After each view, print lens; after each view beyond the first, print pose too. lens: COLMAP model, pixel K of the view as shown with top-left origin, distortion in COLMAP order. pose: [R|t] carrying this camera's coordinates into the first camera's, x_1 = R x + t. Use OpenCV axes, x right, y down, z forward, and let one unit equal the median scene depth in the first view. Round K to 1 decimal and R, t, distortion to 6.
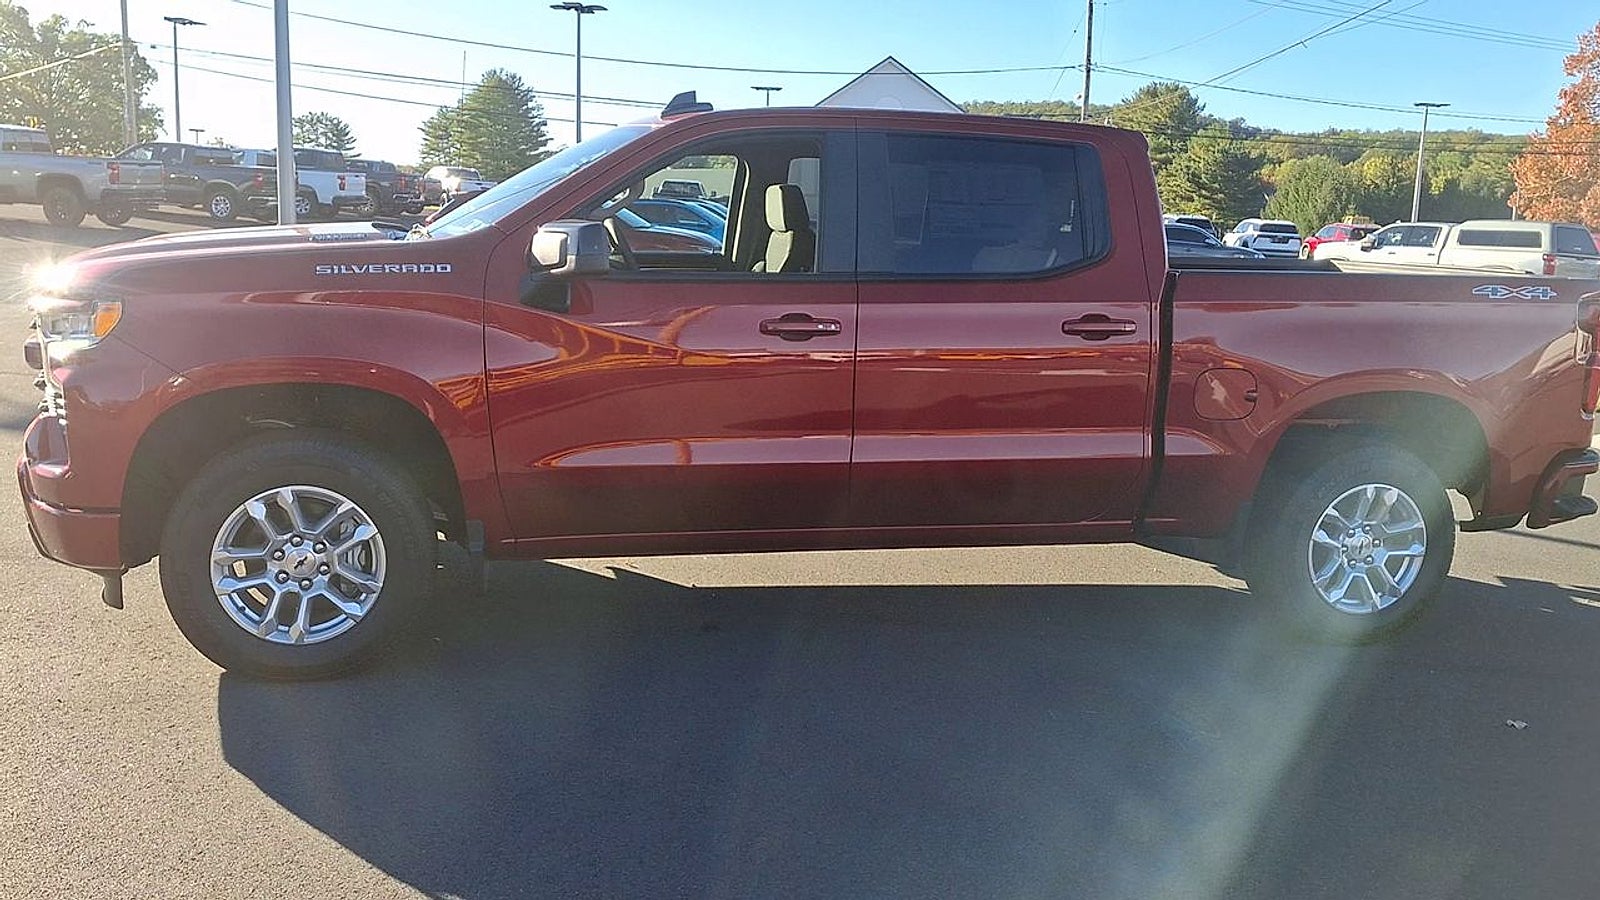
lens RADIAL K [[1313.5, 0, 776.2], [0, 1313.5, 423.7], [0, 0, 1]] dist [0.097319, -0.189968]
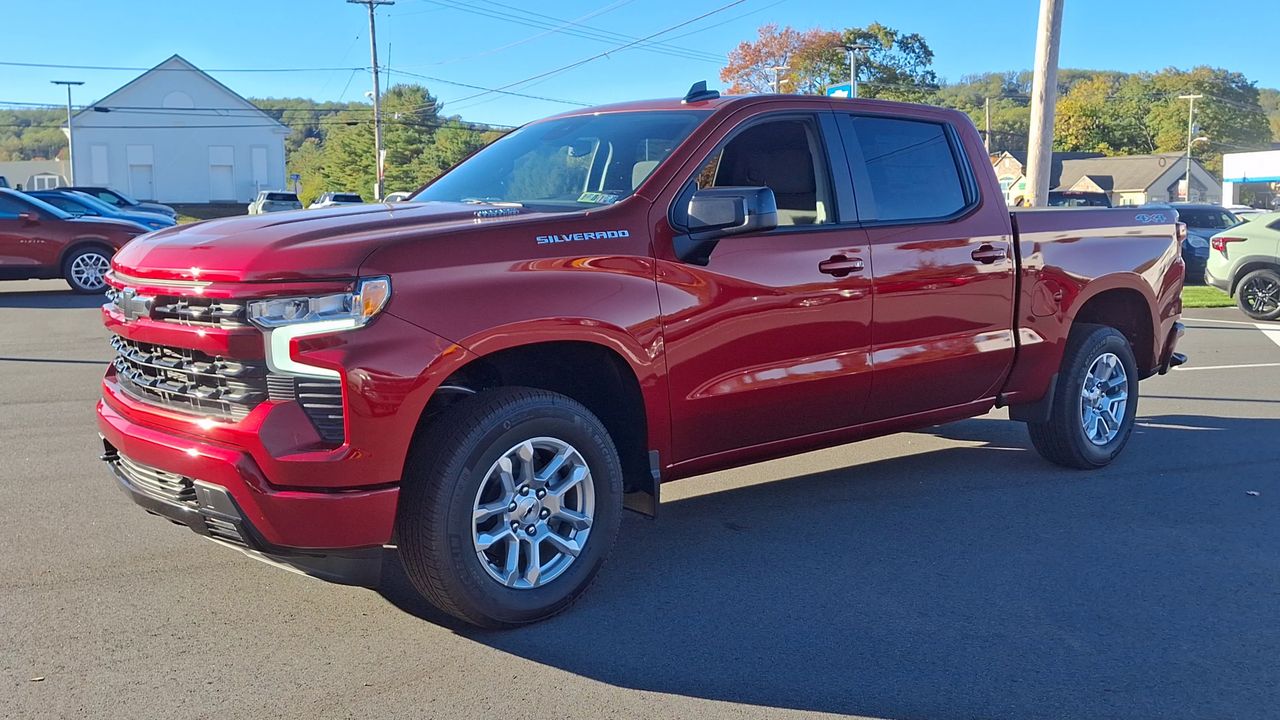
lens RADIAL K [[1159.0, 0, 645.2], [0, 1159.0, 329.9], [0, 0, 1]] dist [0.147652, -0.319642]
pose [[0.882070, -0.087863, 0.462853, -0.059909], [0.108513, 0.993930, -0.018120, -0.001182], [-0.458452, 0.066208, 0.886250, 0.009142]]
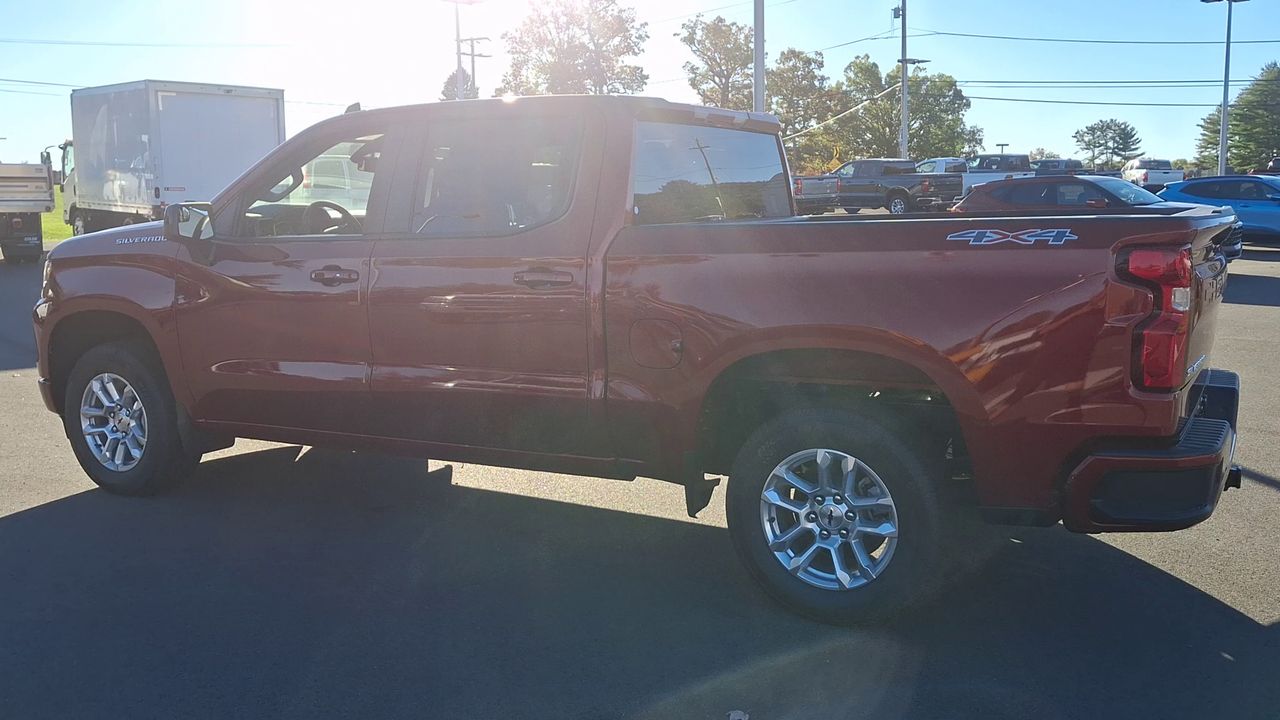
lens RADIAL K [[1159.0, 0, 645.2], [0, 1159.0, 329.9], [0, 0, 1]] dist [0.147652, -0.319642]
pose [[0.729939, 0.026851, -0.682985, 0.092797], [-0.065959, 0.997332, -0.031284, -0.000281], [0.680322, 0.067885, 0.729763, 0.032459]]
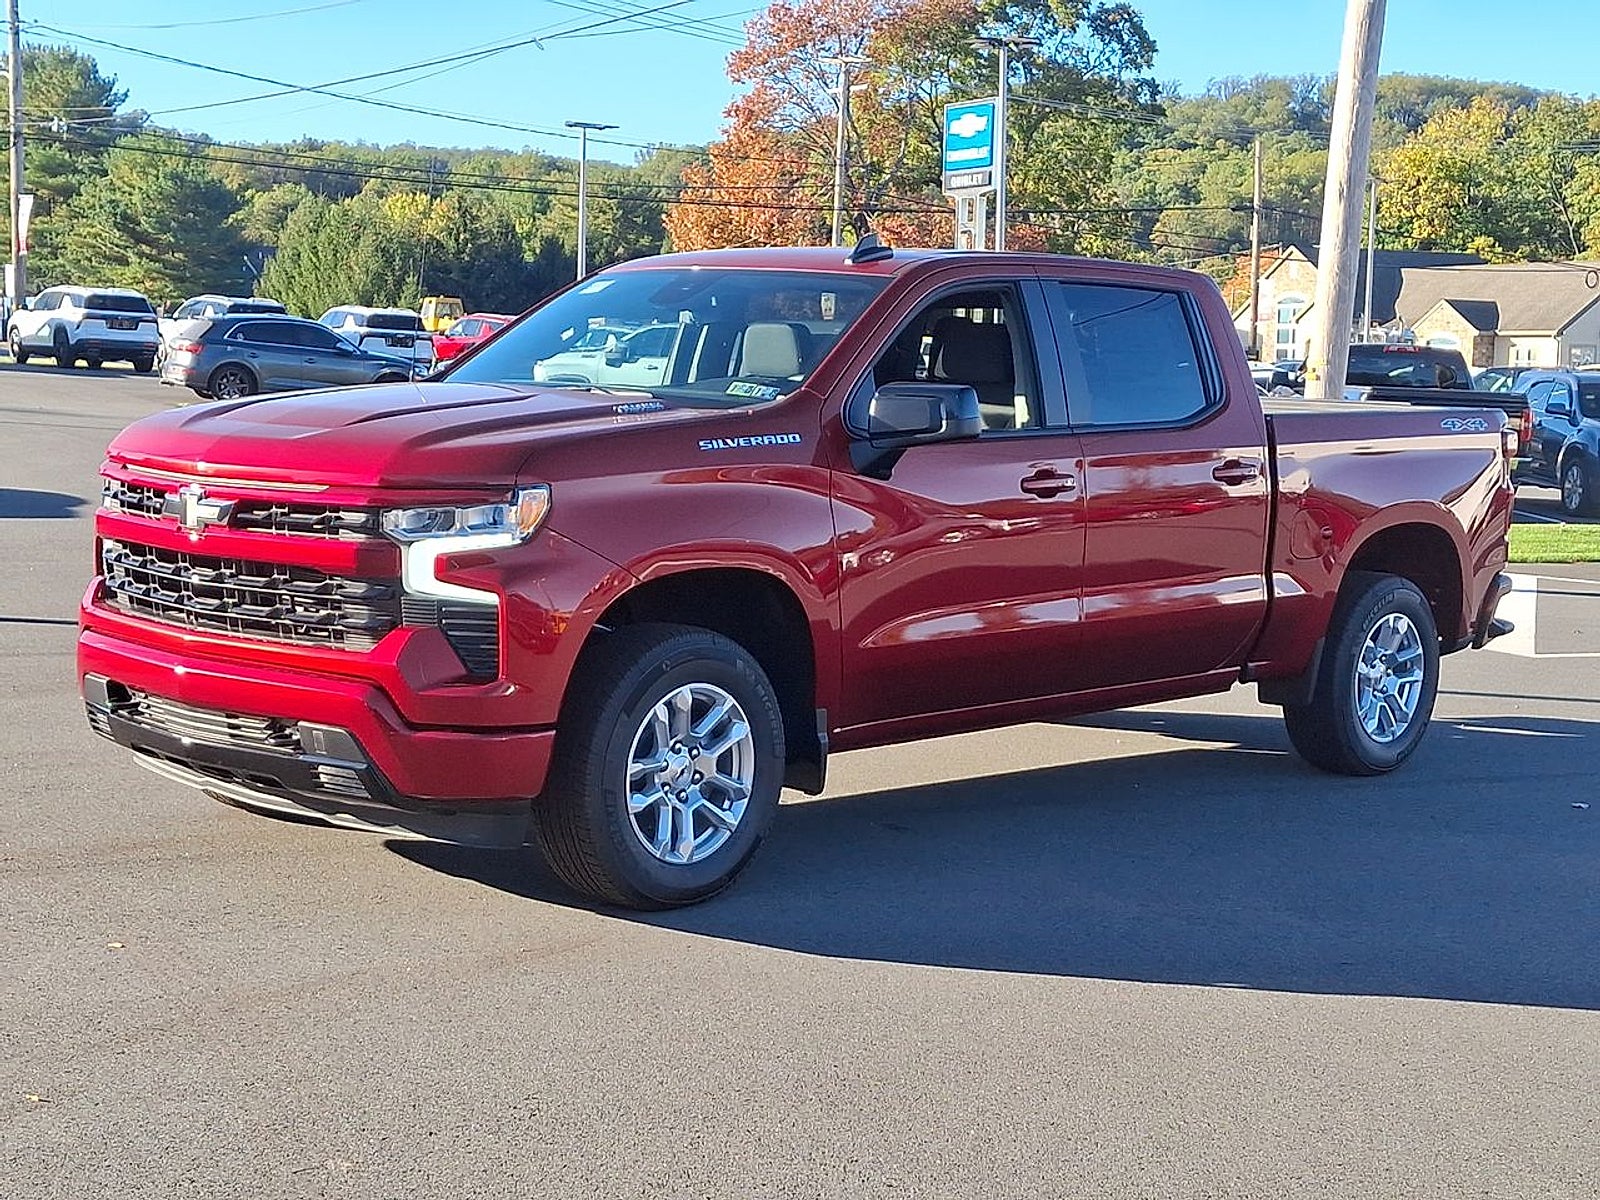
lens RADIAL K [[2450.1, 0, 804.9], [0, 2450.1, 629.6], [0, 0, 1]] dist [0.245307, -0.820496]
pose [[0.829537, -0.075800, 0.553283, -0.102288], [0.086026, 0.996265, 0.007509, 0.000351], [-0.551786, 0.041368, 0.832959, -0.036450]]
